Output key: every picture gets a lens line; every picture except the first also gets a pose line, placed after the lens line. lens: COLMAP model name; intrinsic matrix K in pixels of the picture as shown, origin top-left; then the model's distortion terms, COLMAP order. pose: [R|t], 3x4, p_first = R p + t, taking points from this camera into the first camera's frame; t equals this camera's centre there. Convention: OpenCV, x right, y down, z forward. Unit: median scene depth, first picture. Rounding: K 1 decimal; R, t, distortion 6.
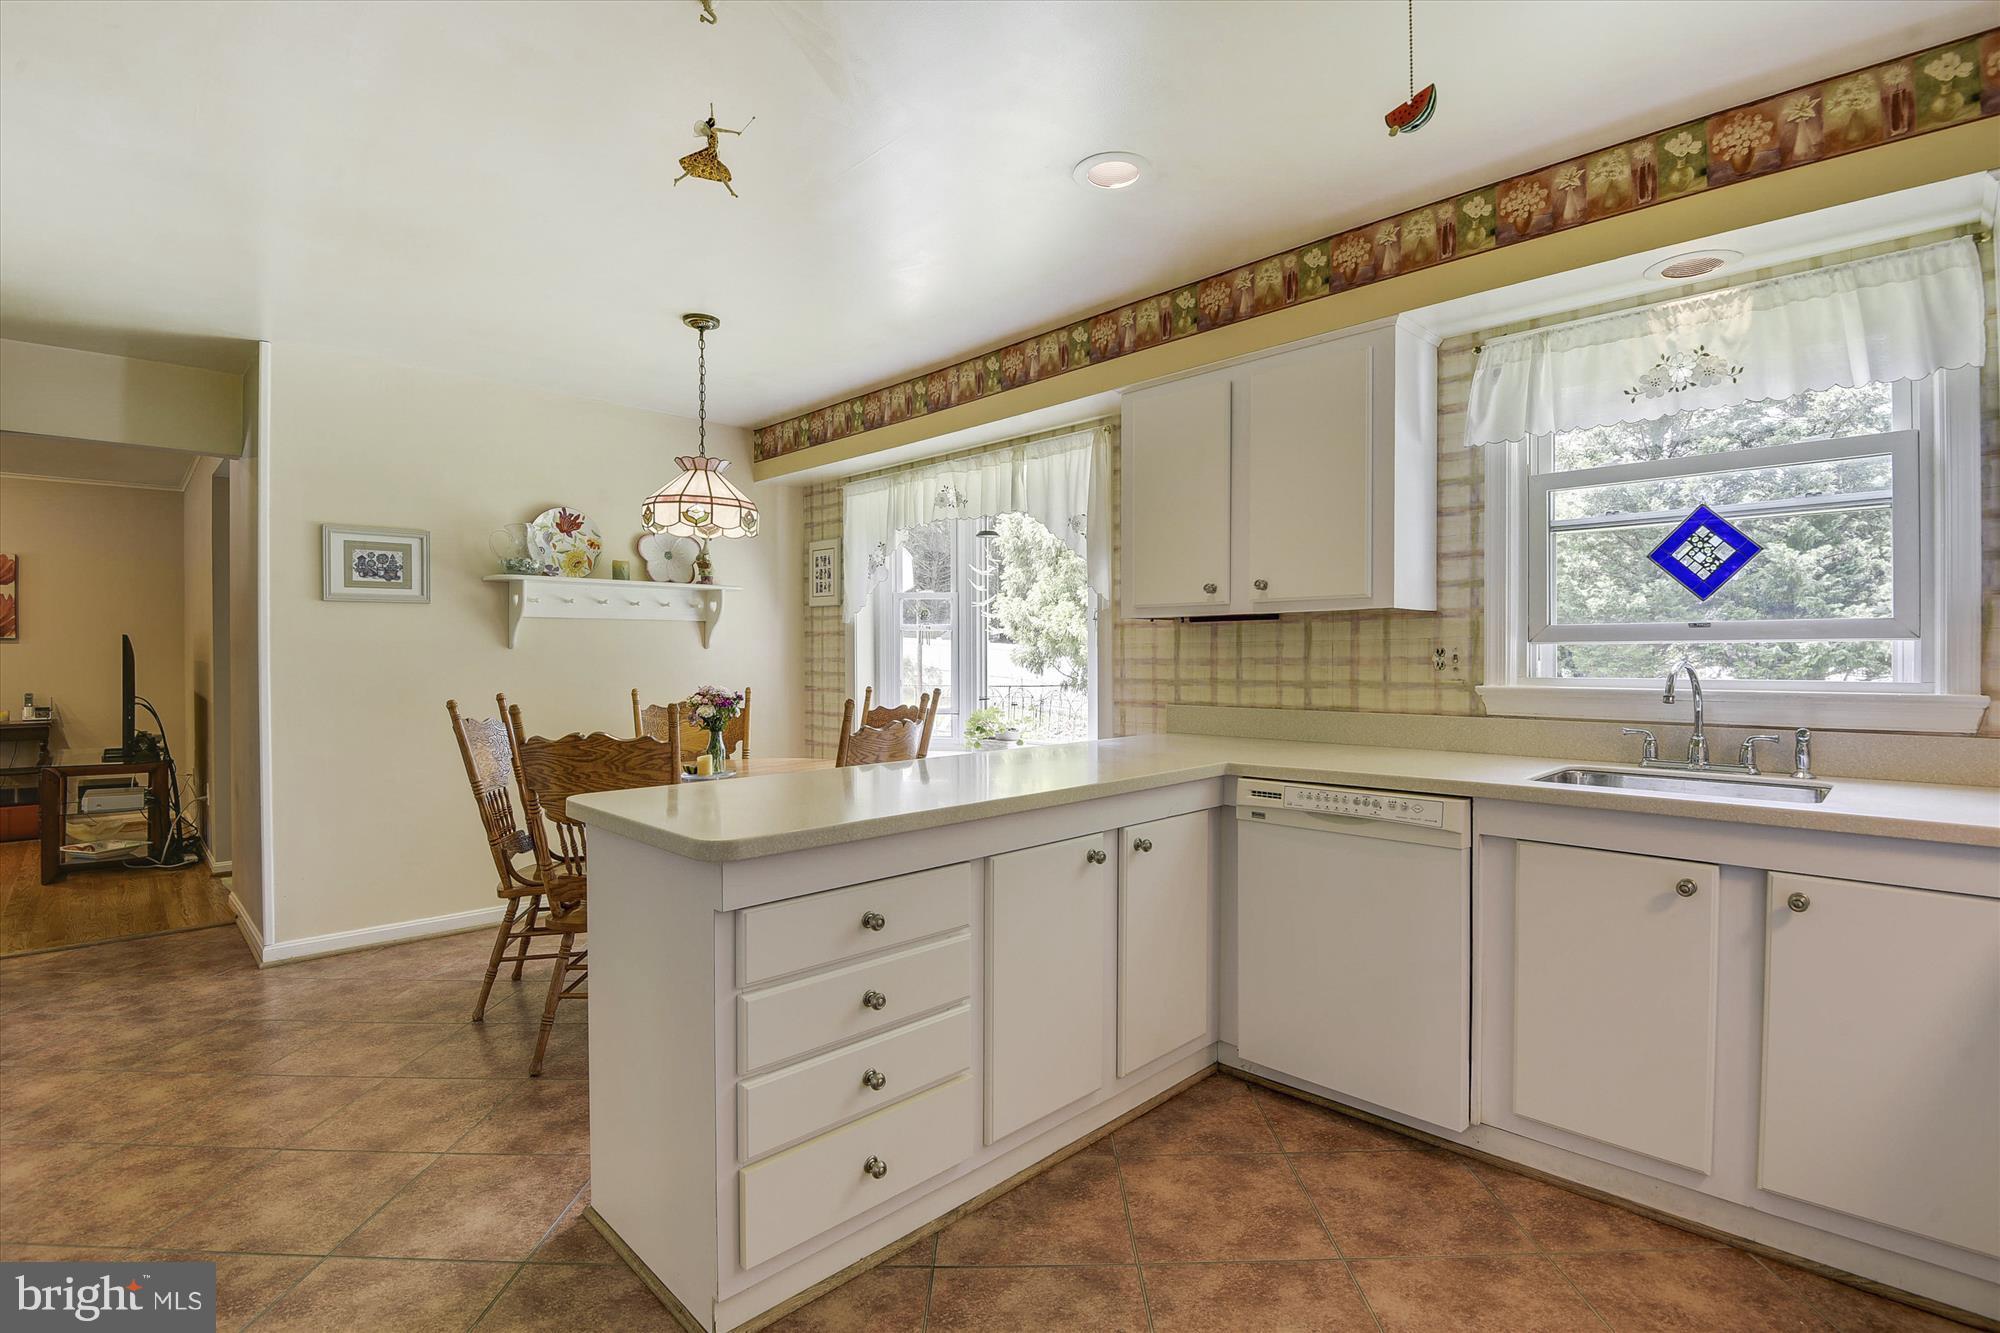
lens RADIAL K [[929.7, 0, 1012.1], [0, 929.7, 663.3], [0, 0, 1]] dist [-0.002066, -0.001329]
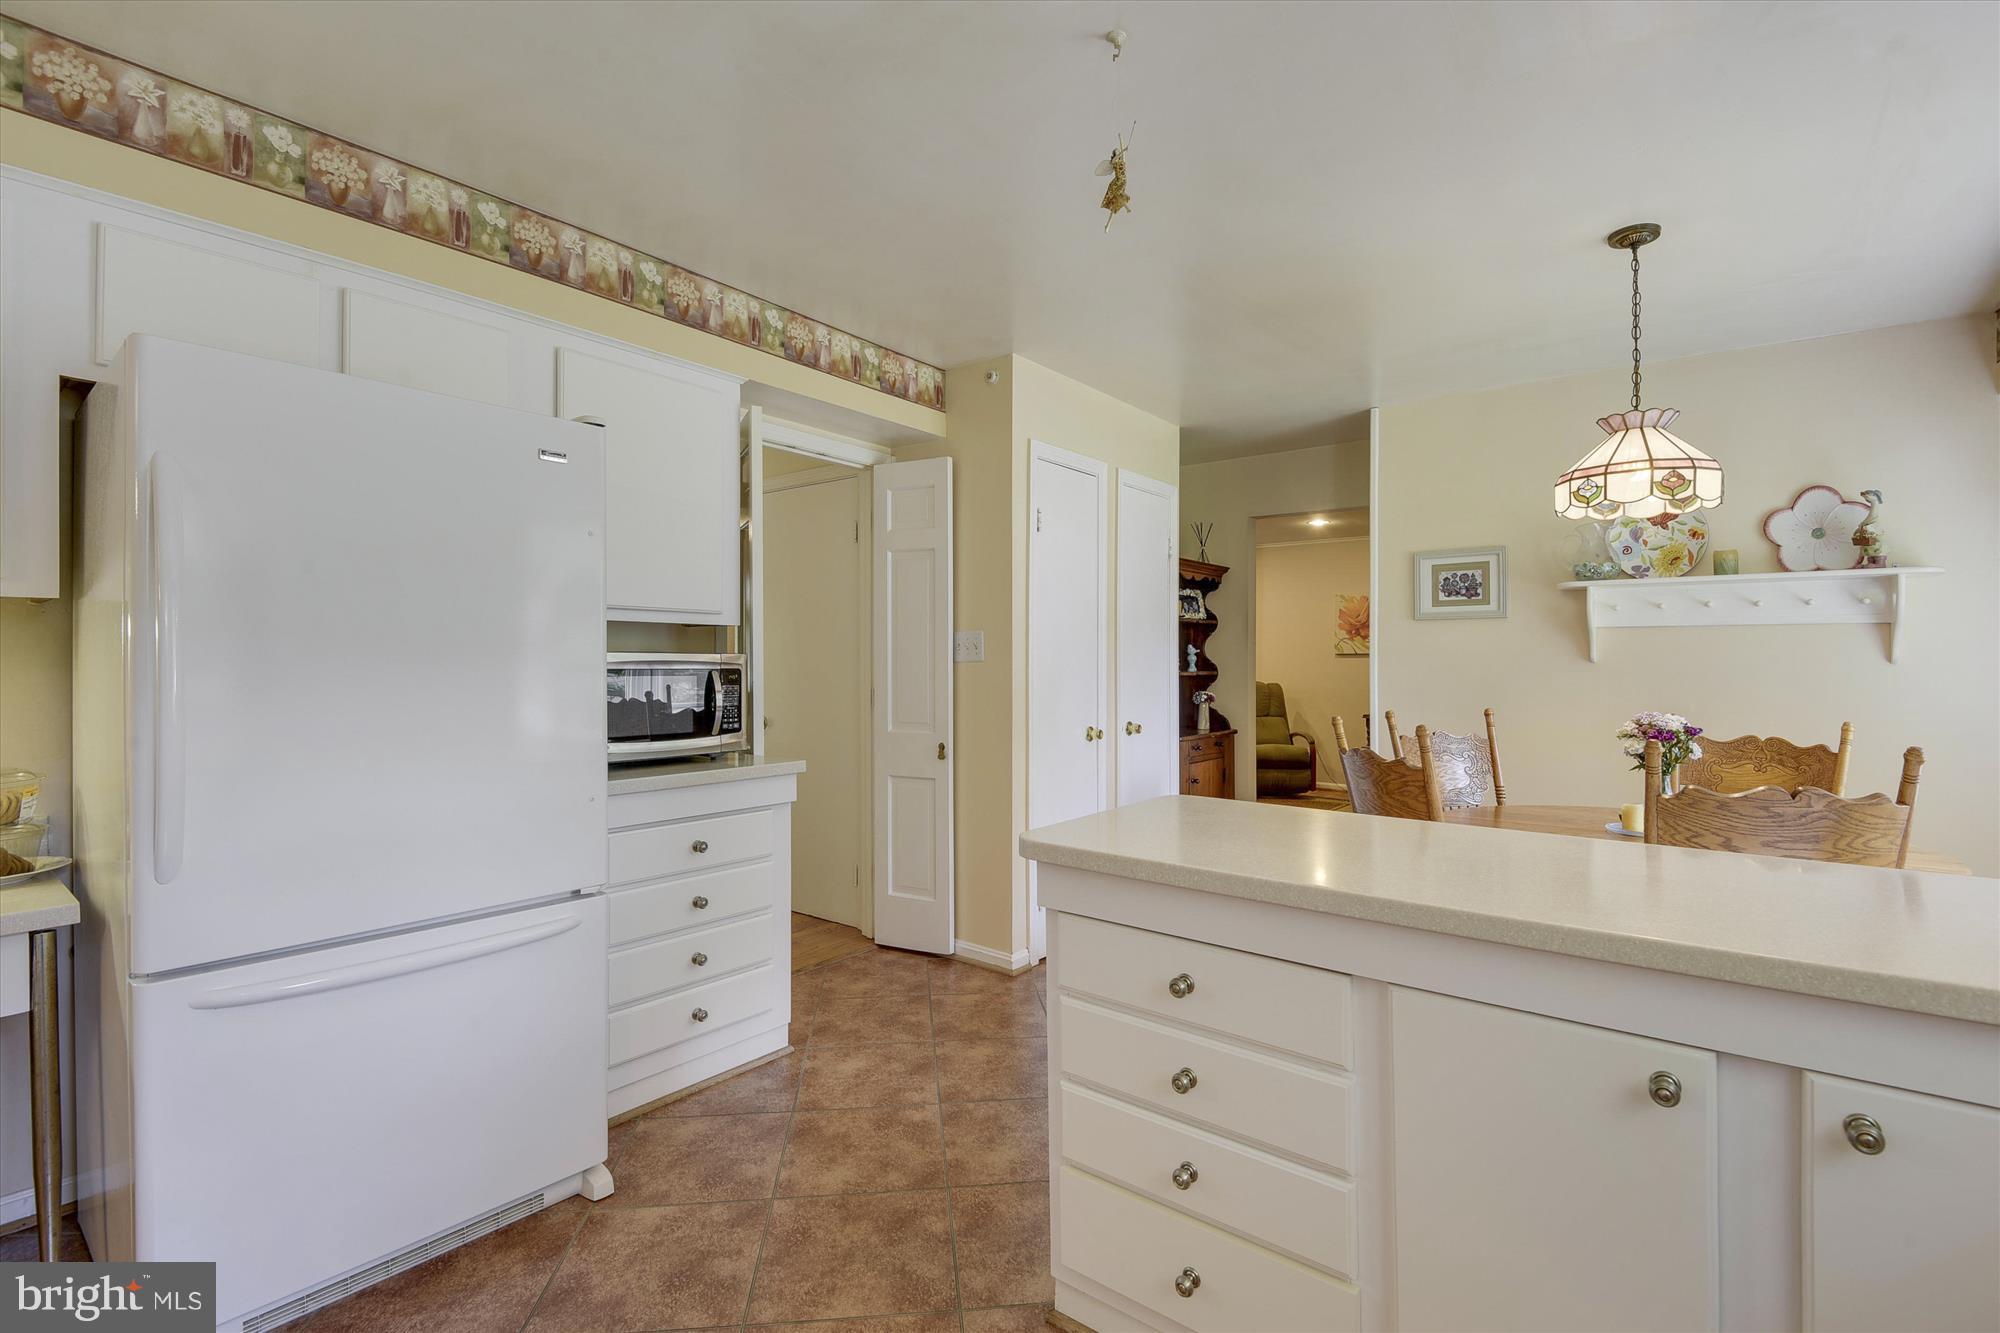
lens RADIAL K [[929.7, 0, 1012.1], [0, 929.7, 663.3], [0, 0, 1]] dist [-0.002066, -0.001329]
pose [[0.134582, 0.002618, -0.990899, 0.306344], [-0.016782, 0.999859, 0.000362, -0.006193], [0.990760, 0.016580, 0.134607, 0.339468]]
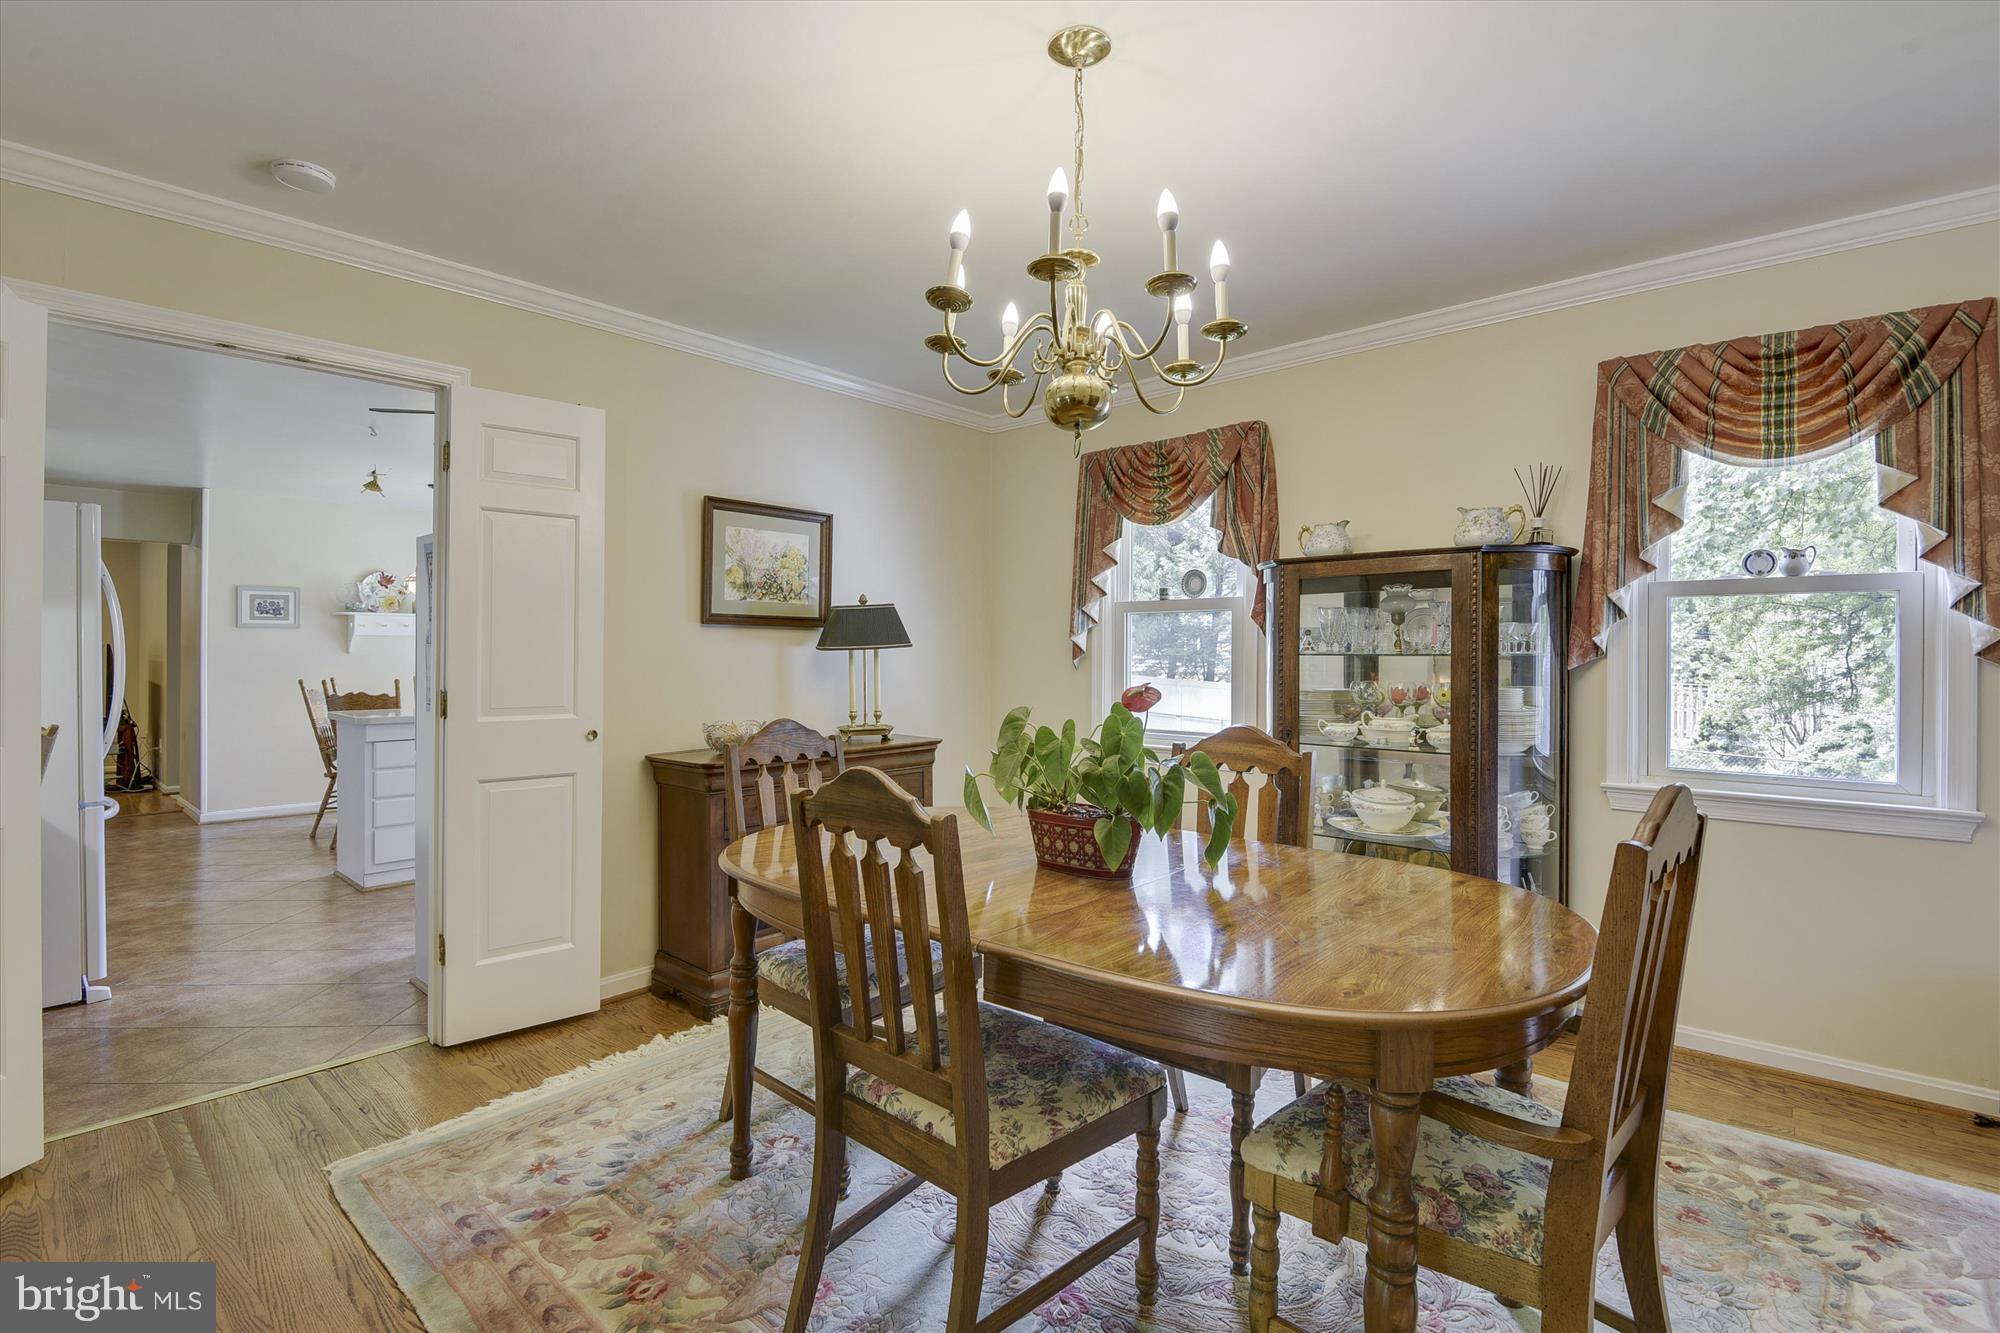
lens RADIAL K [[985.7, 0, 994.0], [0, 985.7, 654.5], [0, 0, 1]] dist [-0.001642, 0.027310]
pose [[0.999976, 0.002938, 0.006320, 0.713904], [-0.002856, 0.999912, -0.012966, 0.007379], [-0.006357, 0.012947, 0.999896, -0.937651]]
